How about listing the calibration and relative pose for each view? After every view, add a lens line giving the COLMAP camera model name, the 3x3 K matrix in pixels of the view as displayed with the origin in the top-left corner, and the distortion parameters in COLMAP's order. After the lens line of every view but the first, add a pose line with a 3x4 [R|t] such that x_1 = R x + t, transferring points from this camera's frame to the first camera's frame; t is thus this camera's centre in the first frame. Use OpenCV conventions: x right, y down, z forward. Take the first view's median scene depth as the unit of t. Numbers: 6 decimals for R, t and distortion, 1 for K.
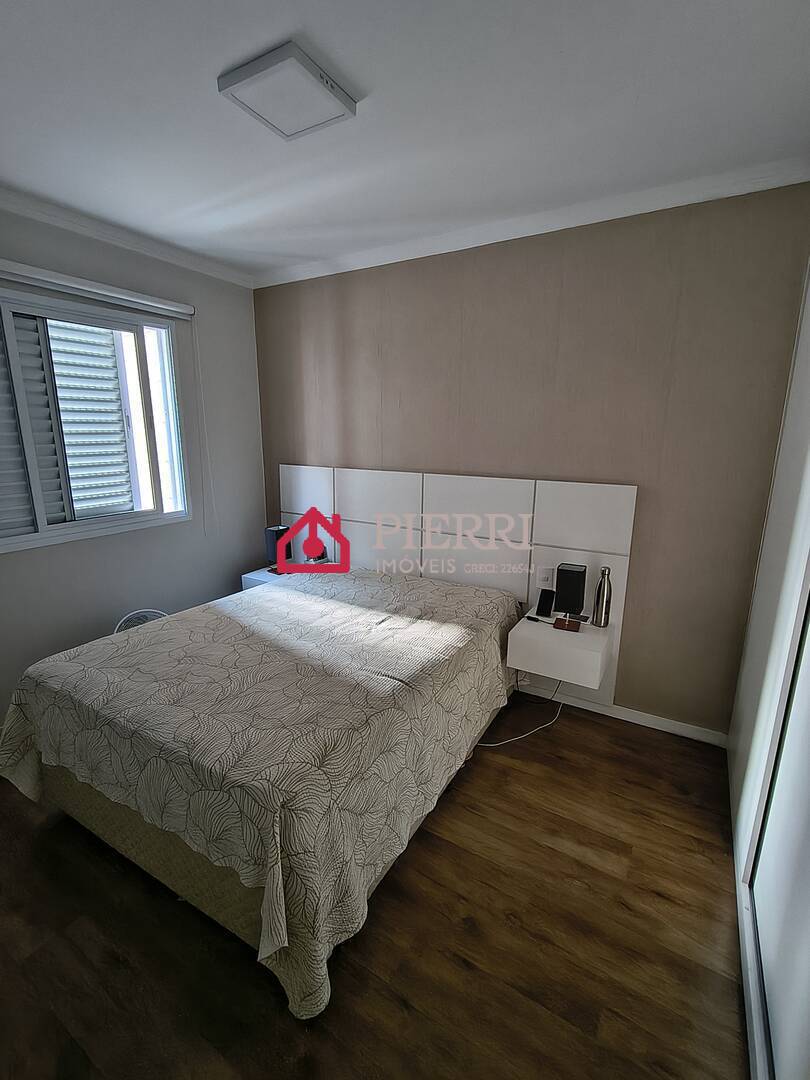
lens RADIAL K [[486.4, 0, 407.1], [0, 486.4, 541.5], [0, 0, 1]] dist [-0.001938, 0.000414]
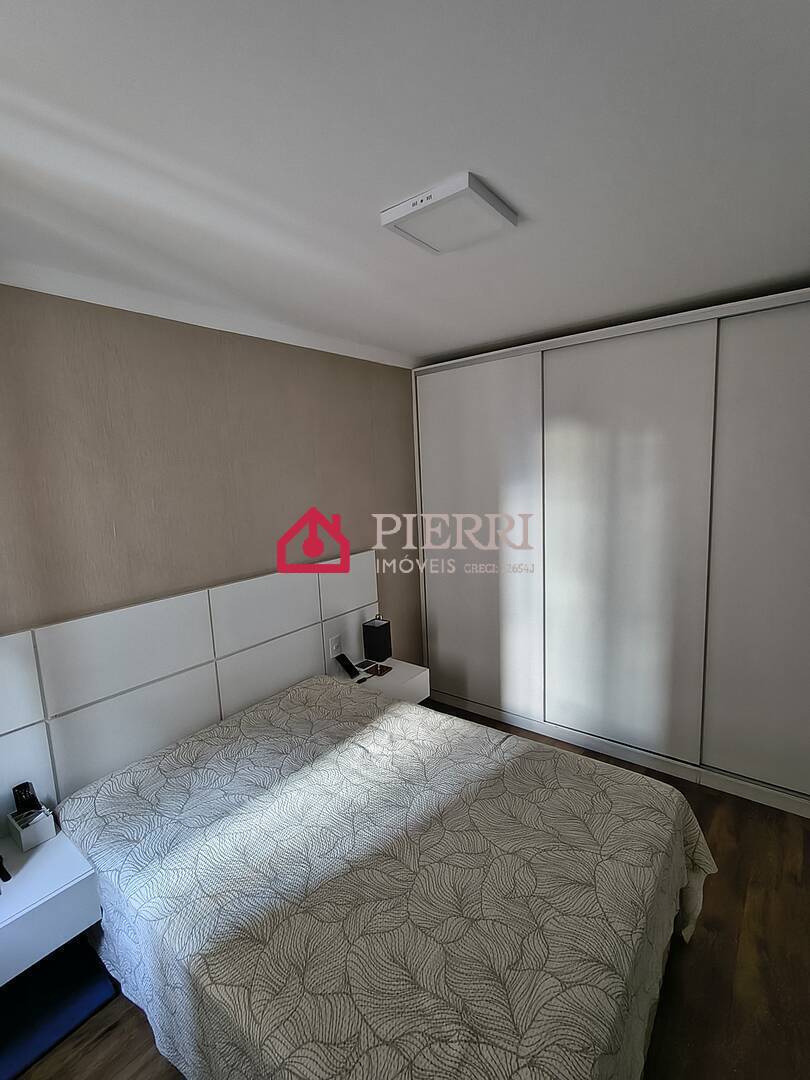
lens RADIAL K [[486.4, 0, 407.1], [0, 486.4, 541.5], [0, 0, 1]] dist [-0.001938, 0.000414]
pose [[0.133042, -0.160873, 0.977967, -0.821536], [0.262399, 0.957246, 0.121768, -0.272989], [-0.955744, 0.240418, 0.169566, 0.675476]]
